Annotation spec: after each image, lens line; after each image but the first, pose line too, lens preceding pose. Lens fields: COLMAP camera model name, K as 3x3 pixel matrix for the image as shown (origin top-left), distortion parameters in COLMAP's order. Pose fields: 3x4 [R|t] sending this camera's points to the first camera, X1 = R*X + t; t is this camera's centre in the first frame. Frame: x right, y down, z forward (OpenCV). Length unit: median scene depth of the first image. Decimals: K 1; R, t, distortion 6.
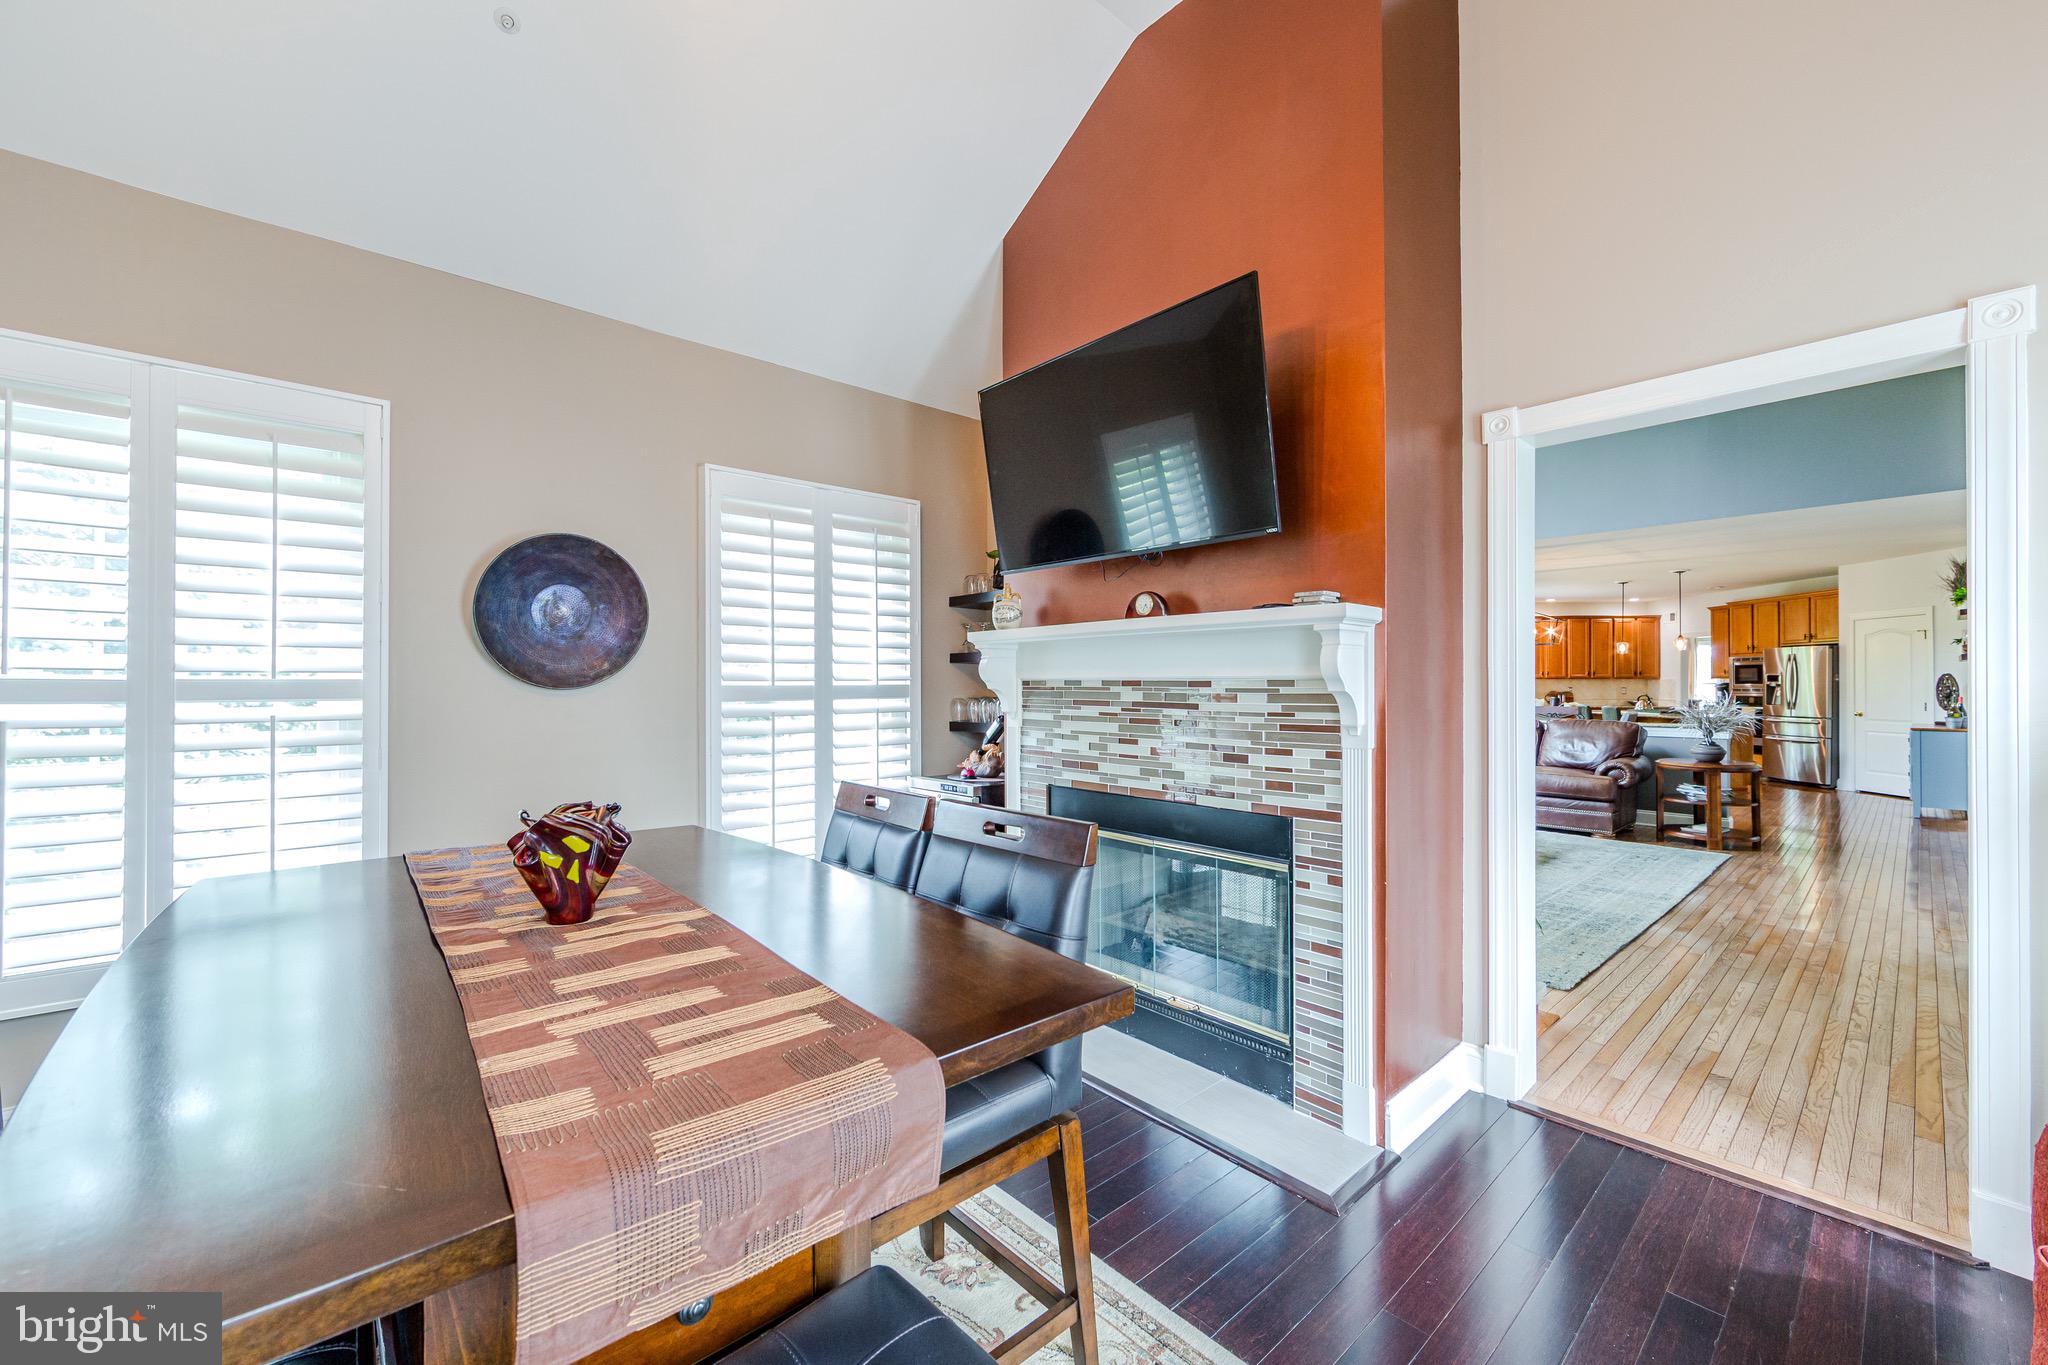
lens RADIAL K [[801.0, 0, 1027.2], [0, 801.0, 681.8], [0, 0, 1]] dist [-0.000683, -0.000184]
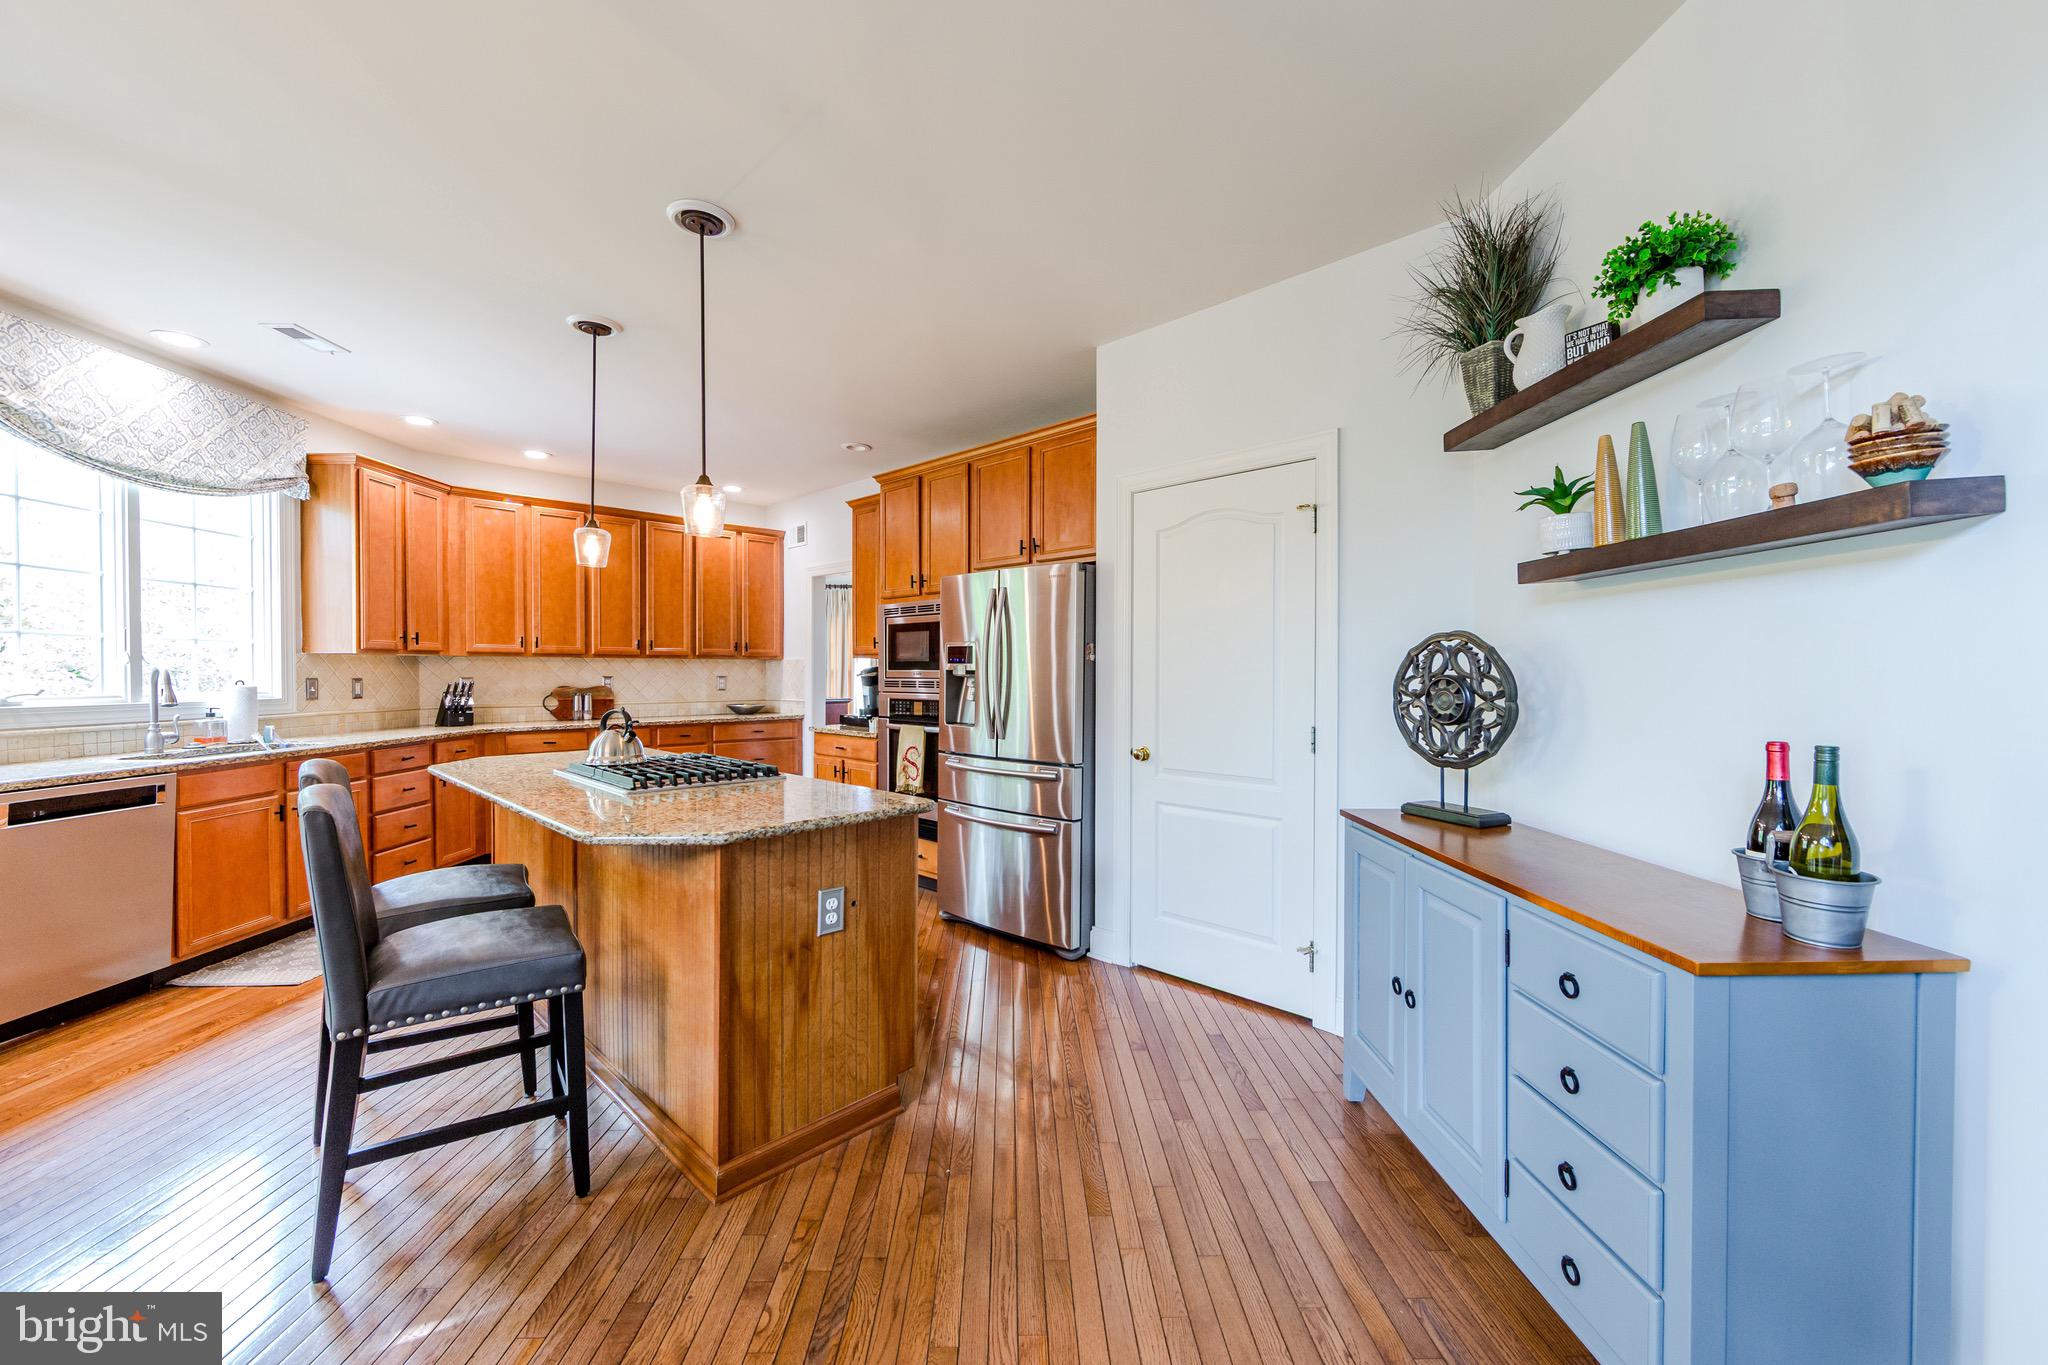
lens RADIAL K [[801.0, 0, 1027.2], [0, 801.0, 681.8], [0, 0, 1]] dist [-0.000683, -0.000184]
pose [[0.649500, -0.008769, 0.760311, 0.715249], [-0.005154, 0.999860, 0.015934, 0.002452], [-0.760345, -0.014268, 0.649363, 0.785632]]
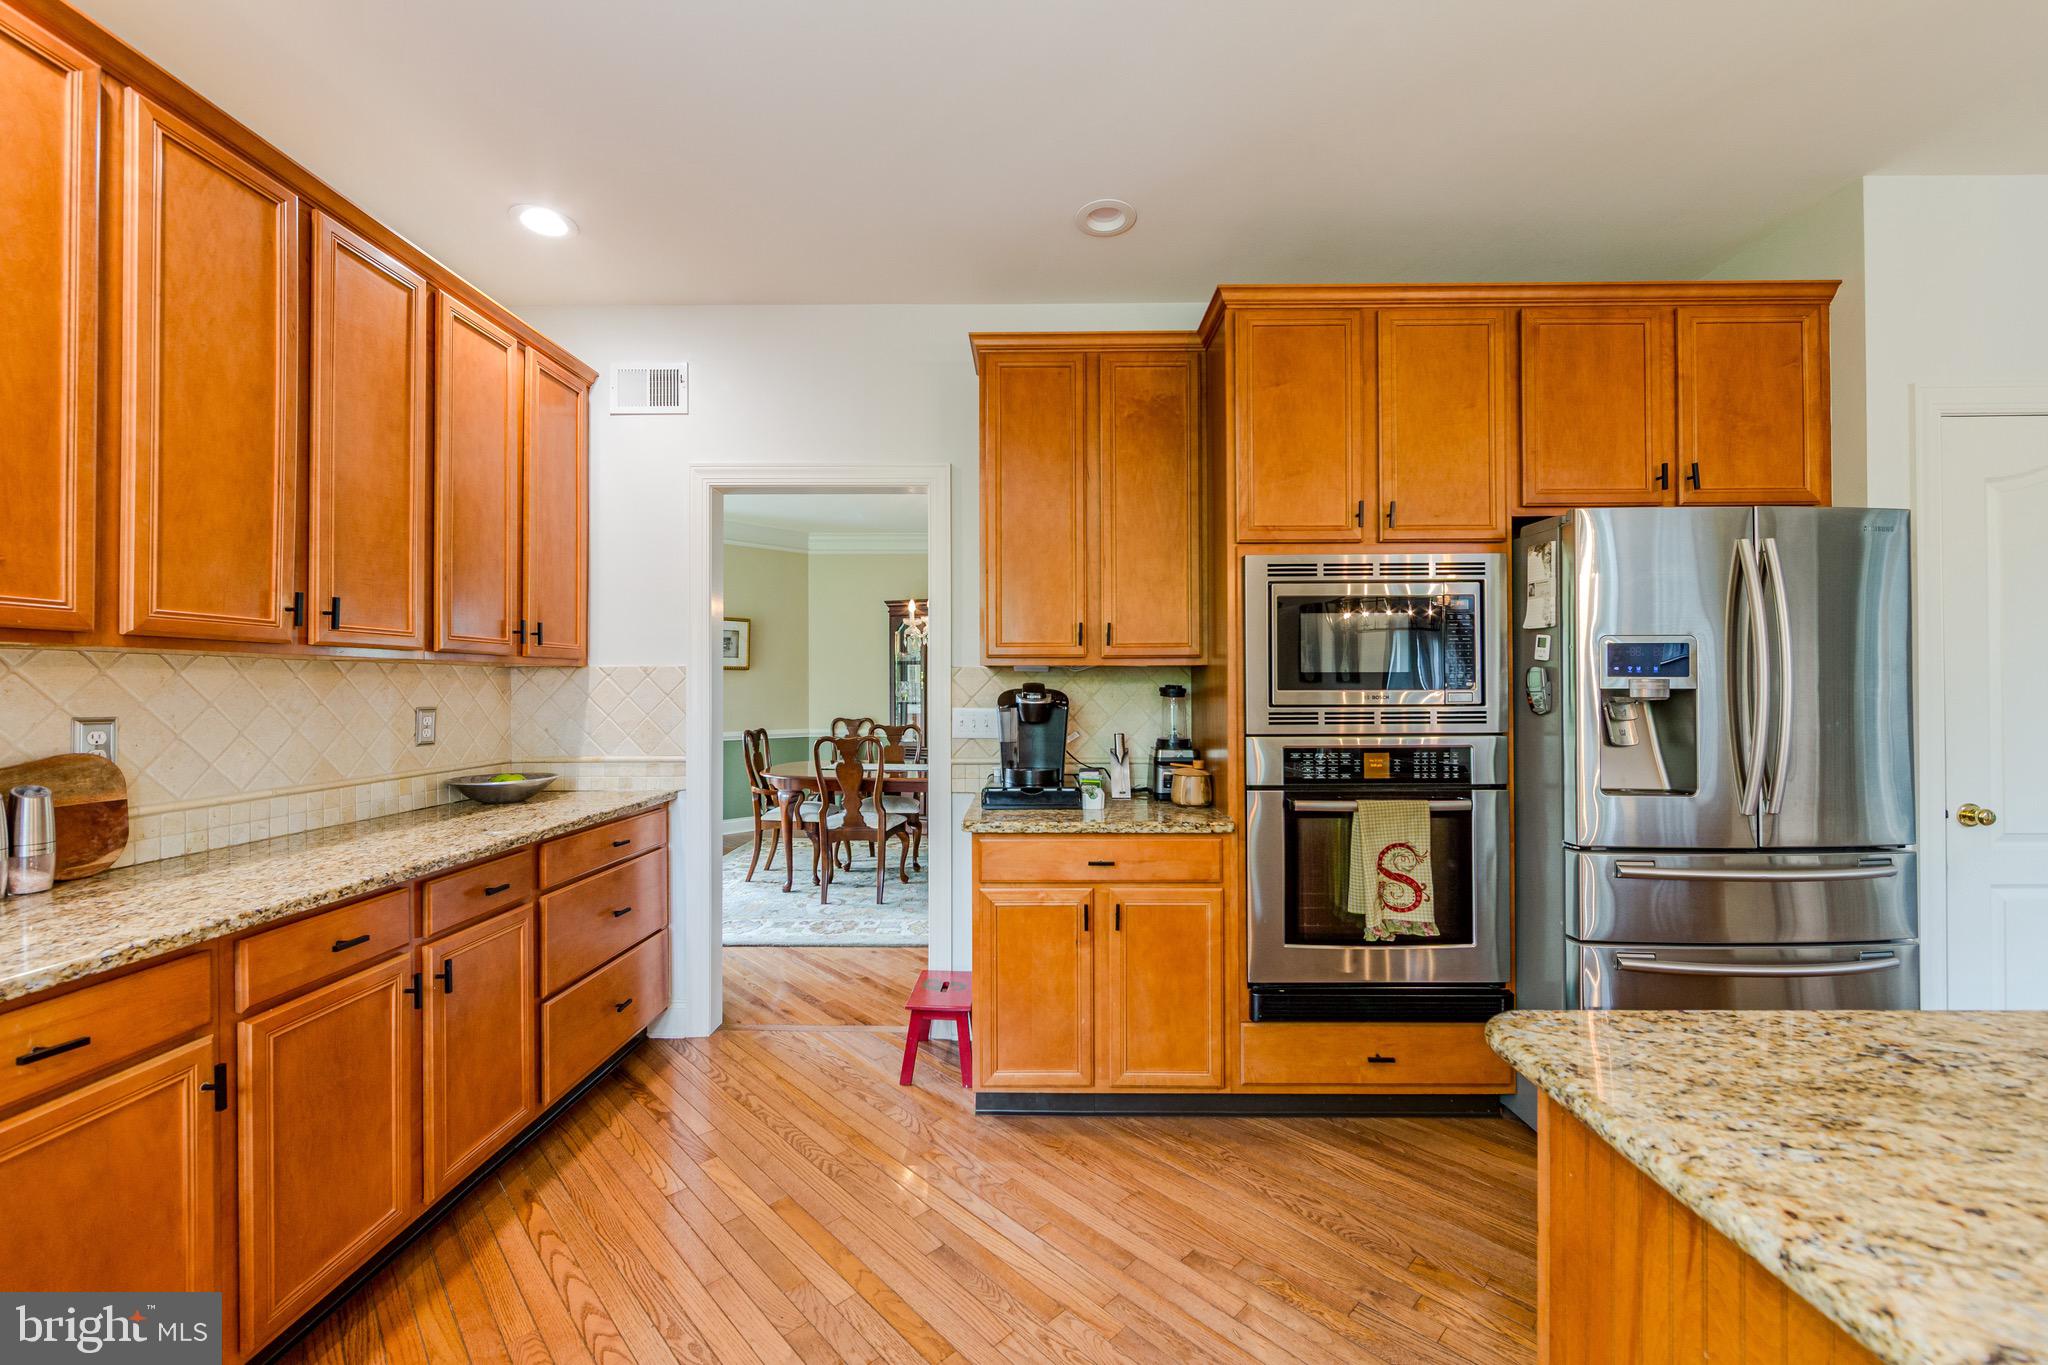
lens RADIAL K [[801.0, 0, 1027.2], [0, 801.0, 681.8], [0, 0, 1]] dist [-0.000683, -0.000184]
pose [[-0.046824, 0.007600, 0.998874, 0.798106], [-0.001502, 0.999969, -0.007679, 0.002996], [-0.998902, -0.001860, -0.046812, 1.251700]]
